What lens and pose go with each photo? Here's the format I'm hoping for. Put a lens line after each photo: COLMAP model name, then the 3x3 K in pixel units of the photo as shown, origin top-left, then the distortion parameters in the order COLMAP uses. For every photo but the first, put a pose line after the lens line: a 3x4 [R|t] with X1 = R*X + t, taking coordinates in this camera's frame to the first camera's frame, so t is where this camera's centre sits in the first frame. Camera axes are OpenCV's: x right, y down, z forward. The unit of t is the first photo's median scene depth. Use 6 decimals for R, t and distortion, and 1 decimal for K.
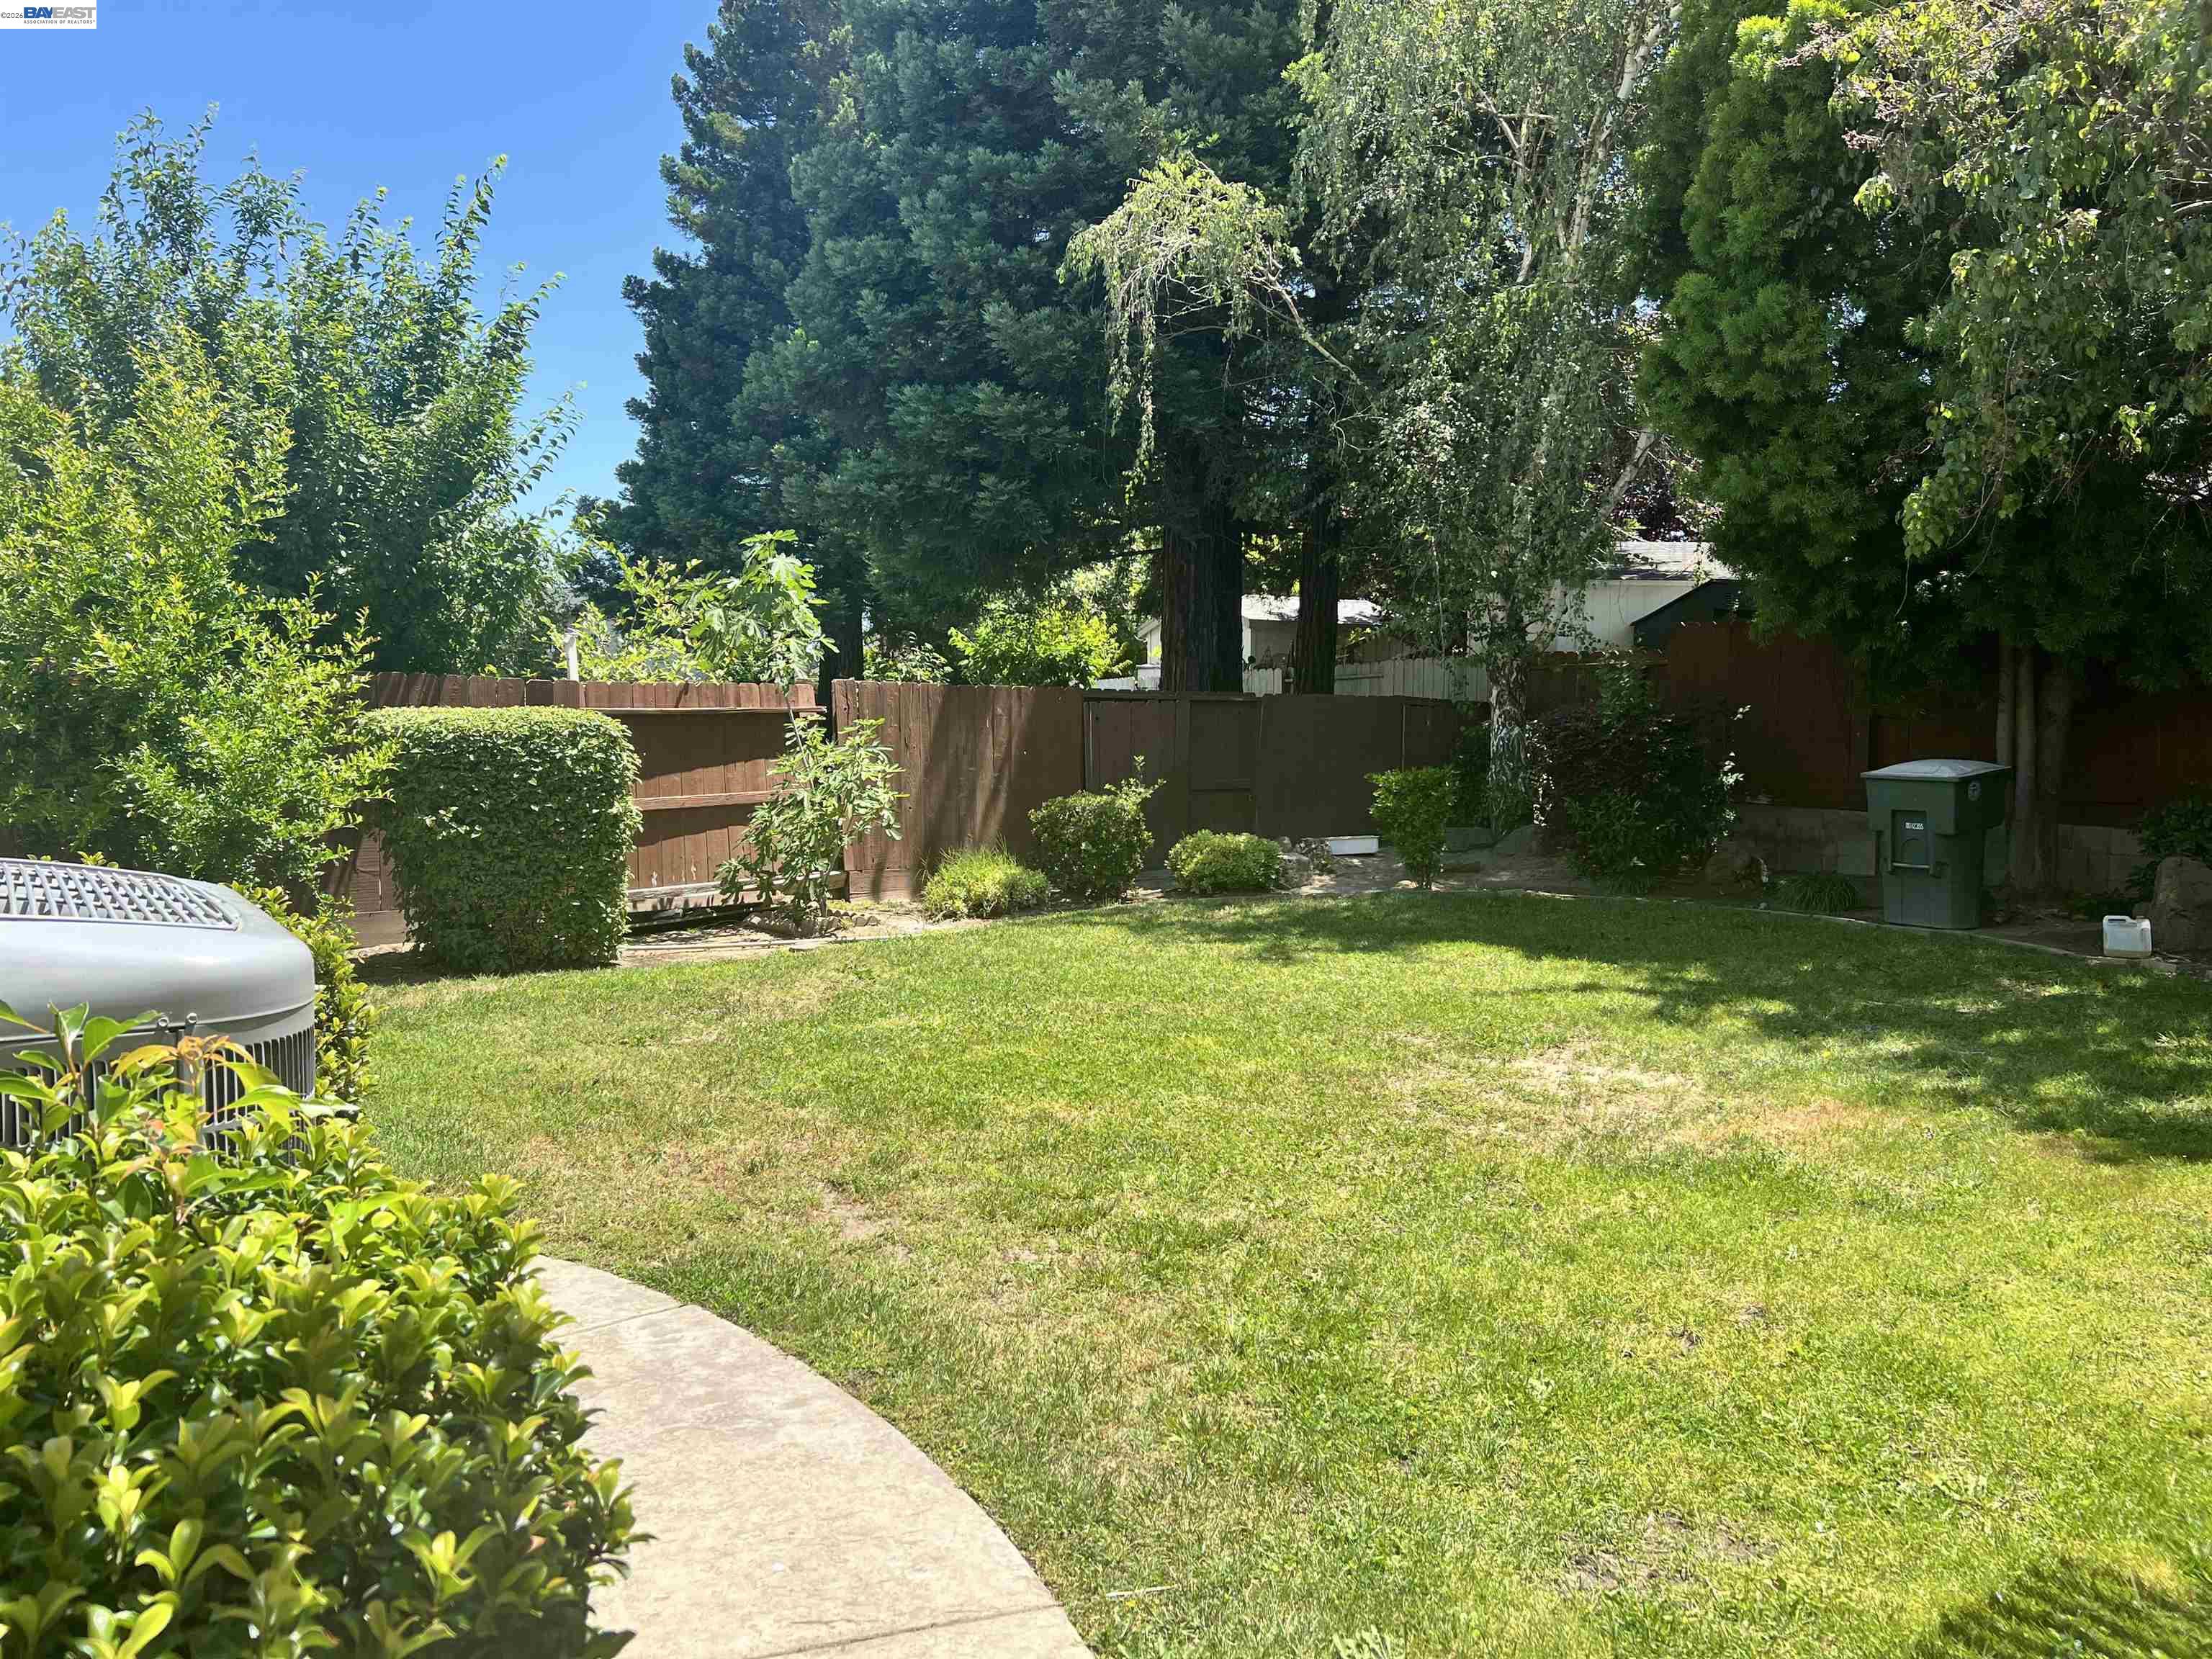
lens RADIAL K [[1670.9, 0, 1075.7], [0, 1670.9, 841.0], [0, 0, 1]] dist [0.054305, -0.063438]
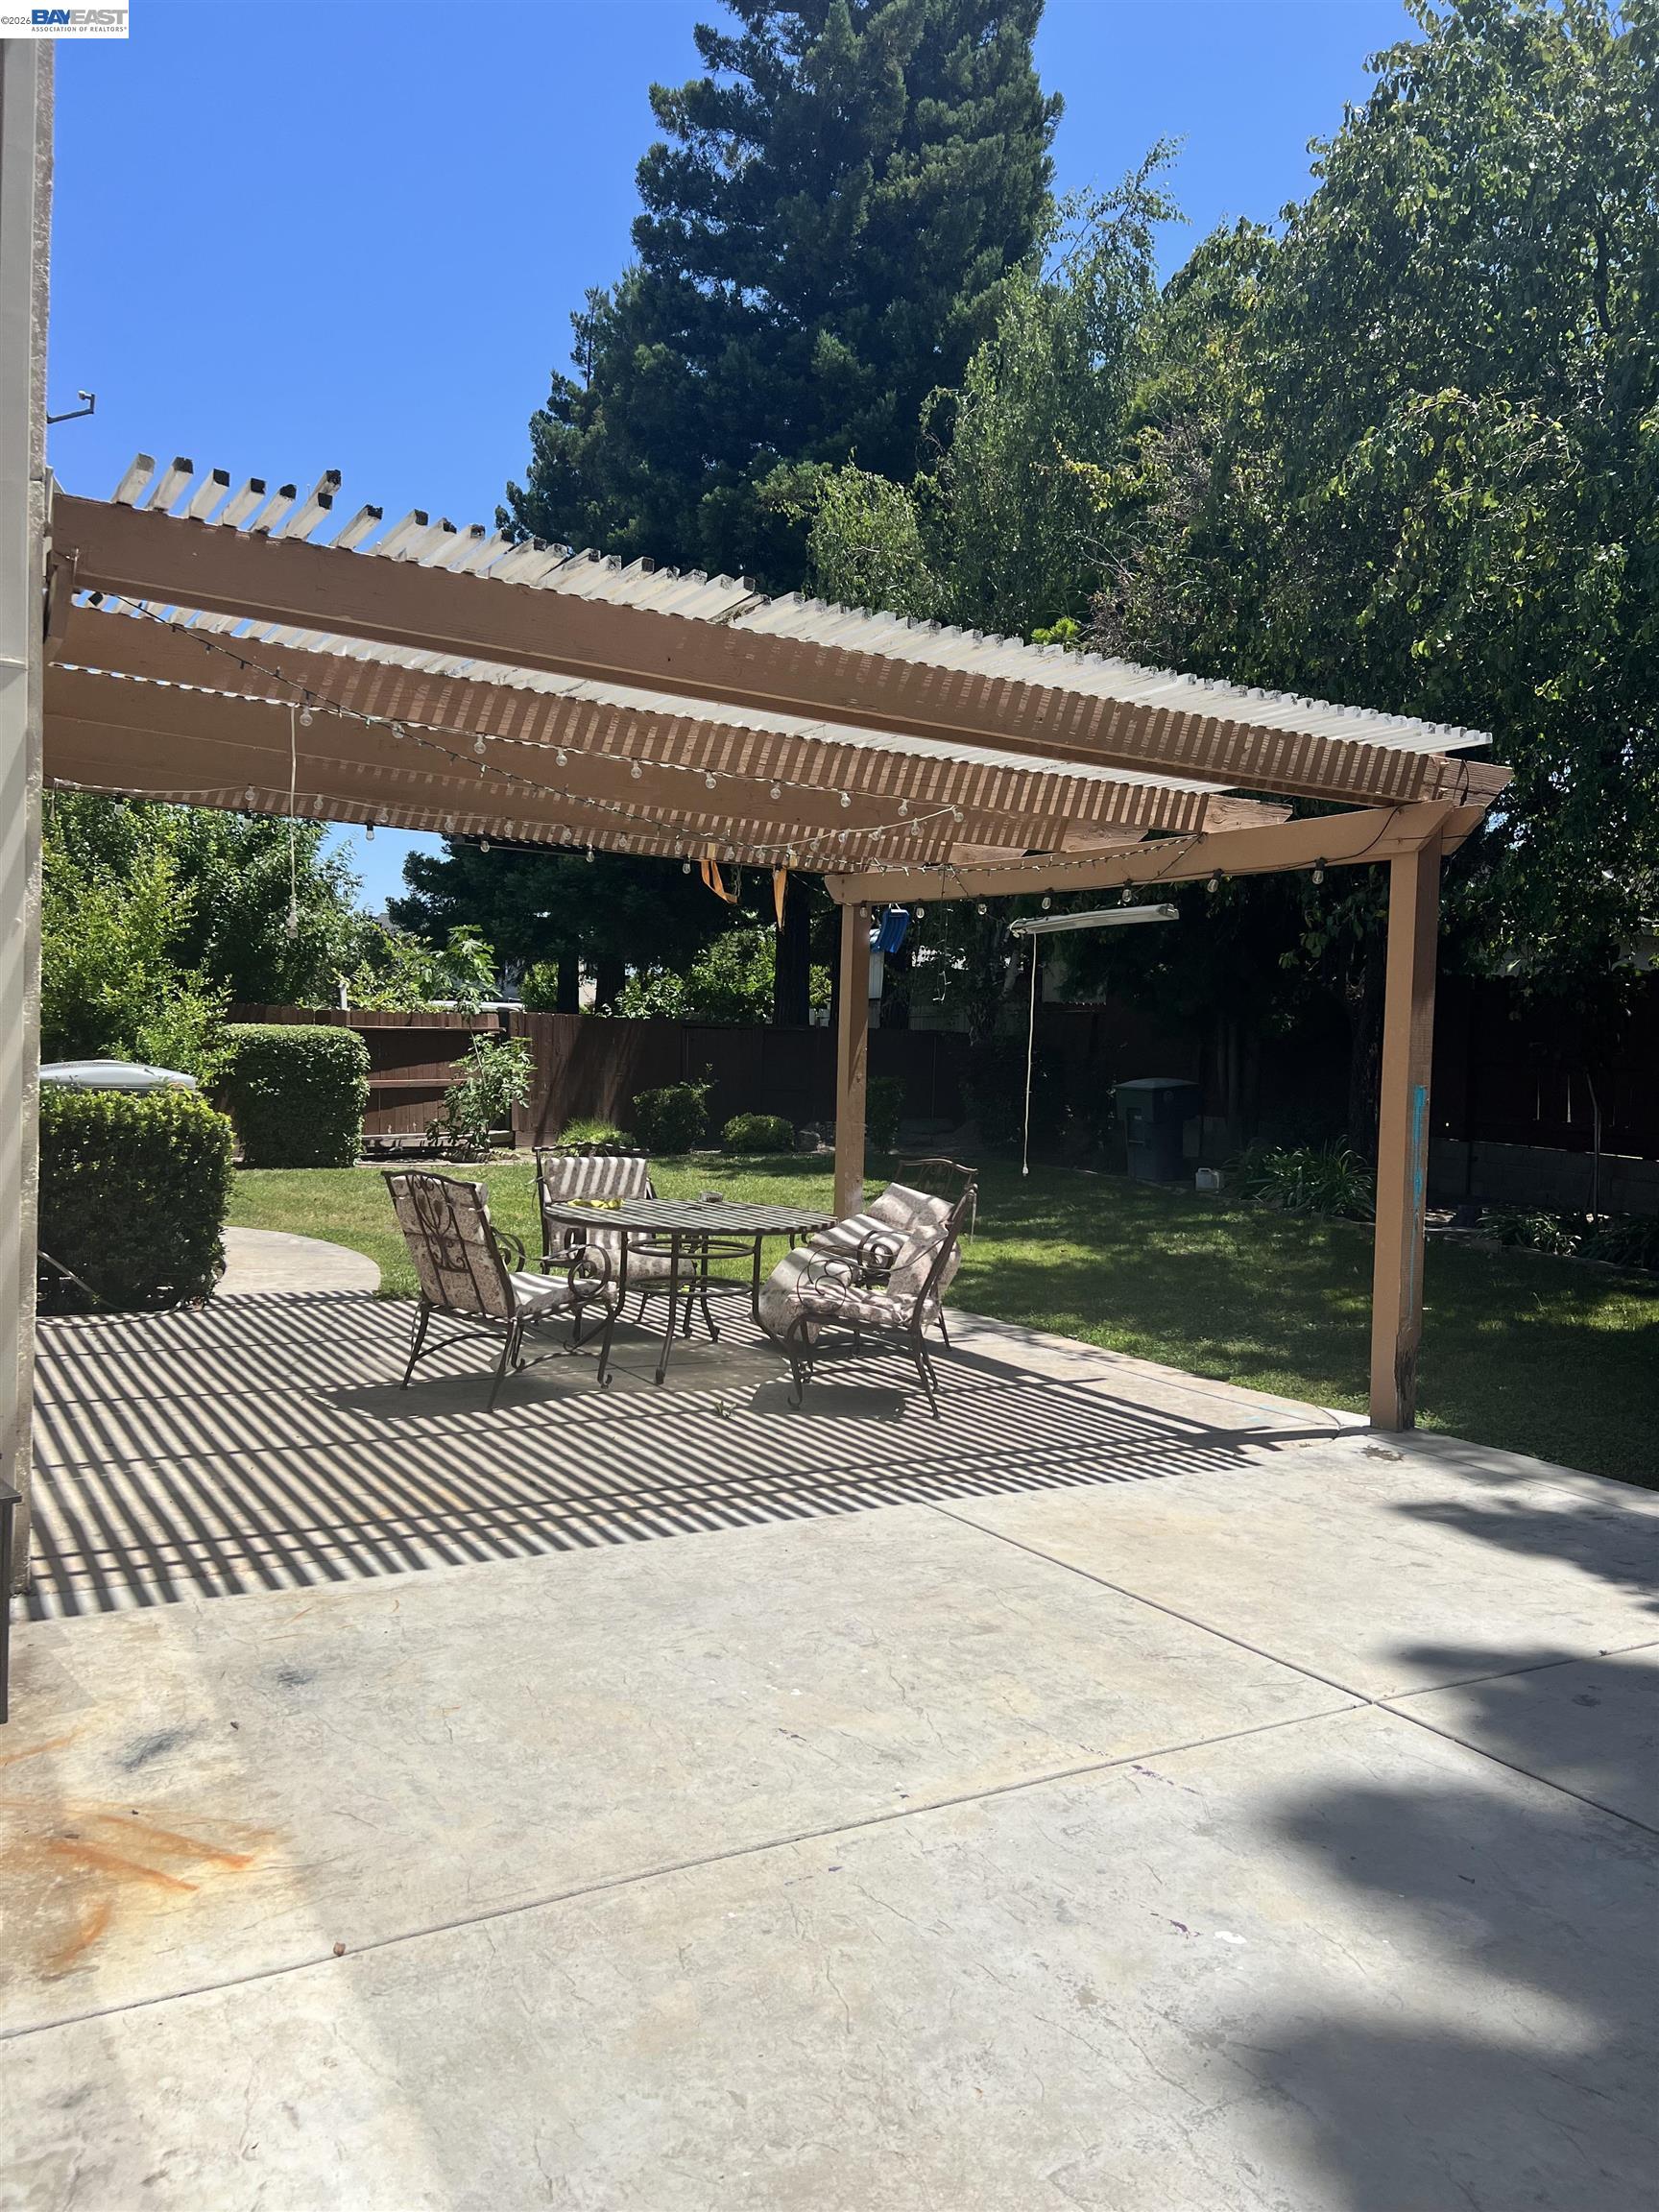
lens RADIAL K [[1670.9, 0, 804.9], [0, 1670.9, 1088.0], [0, 0, 1]] dist [0.054305, -0.063438]
pose [[0.997378, 0.027298, -0.067027, 0.274726], [-0.030264, 0.998589, -0.043646, 0.042307], [0.065741, 0.045560, 0.996796, -0.639443]]
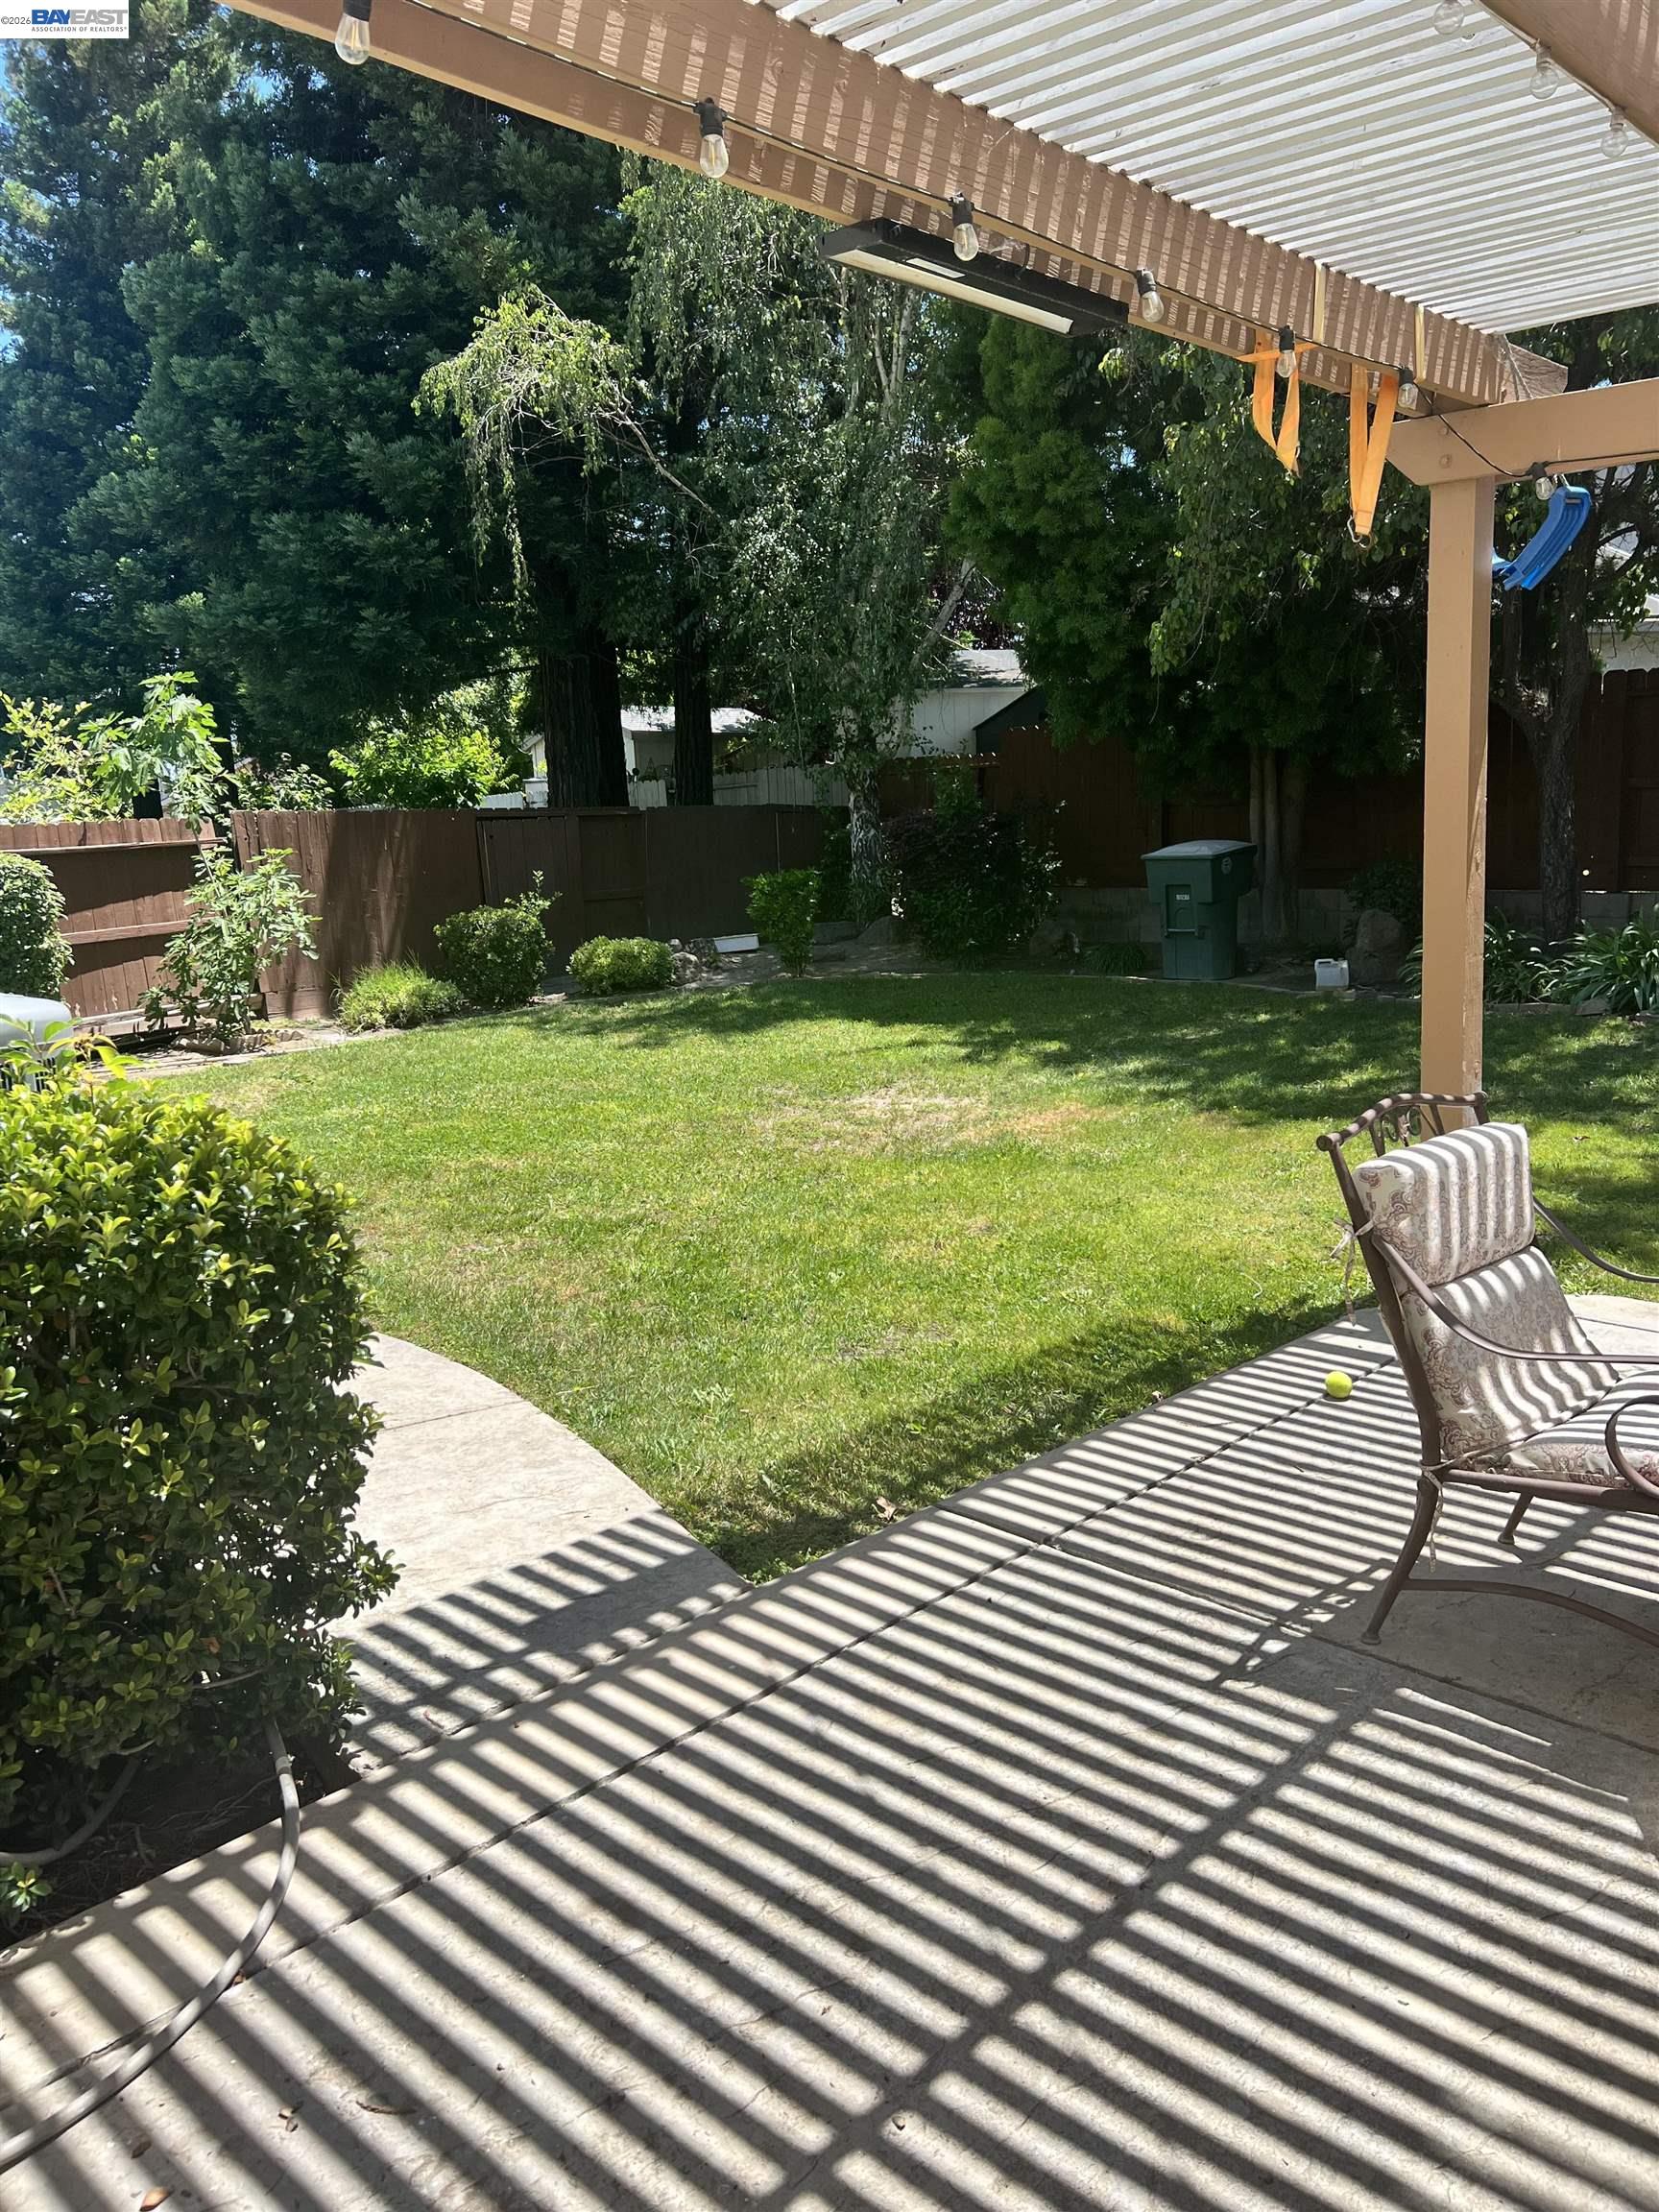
lens RADIAL K [[1670.9, 0, 816.0], [0, 1670.9, 1135.3], [0, 0, 1]] dist [0.054305, -0.063438]
pose [[0.978176, -0.080960, 0.191355, -0.005985], [0.059689, 0.991637, 0.114428, 0.007022], [-0.199019, -0.100508, 0.974828, -0.137682]]
